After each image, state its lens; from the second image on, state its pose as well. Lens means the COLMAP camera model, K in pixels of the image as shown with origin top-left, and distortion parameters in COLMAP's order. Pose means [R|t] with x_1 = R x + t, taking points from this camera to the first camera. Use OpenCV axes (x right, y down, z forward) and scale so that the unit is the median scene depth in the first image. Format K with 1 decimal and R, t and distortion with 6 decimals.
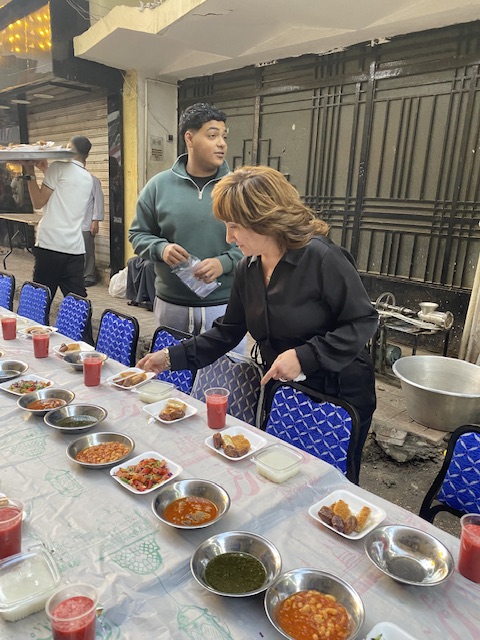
lens RADIAL K [[485.7, 0, 240.0], [0, 485.7, 320.0], [0, 0, 1]] dist [0.008596, -0.004209]
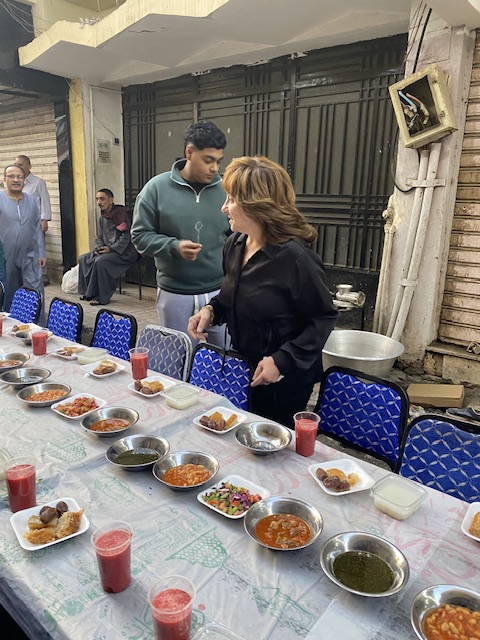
lens RADIAL K [[489.0, 0, 239.3], [0, 489.0, 311.9], [0, 0, 1]] dist [0.001776, -0.001314]
pose [[0.996630, -0.038485, 0.072441, 0.052727], [0.039350, 0.999170, -0.010552, 0.030361], [-0.071975, 0.013367, 0.997317, -0.122815]]
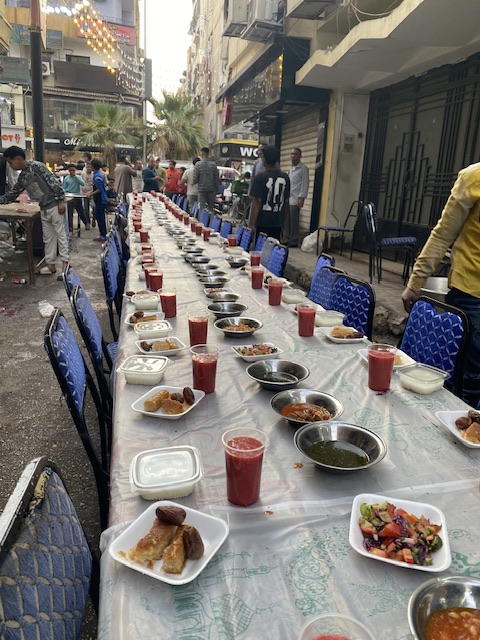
lens RADIAL K [[489.0, 0, 239.3], [0, 489.0, 311.9], [0, 0, 1]] dist [0.001776, -0.001314]
pose [[0.840166, 0.127314, -0.527174, 0.583219], [-0.137768, 0.990271, 0.019590, 0.209554], [0.524539, 0.056169, 0.849531, -0.477372]]
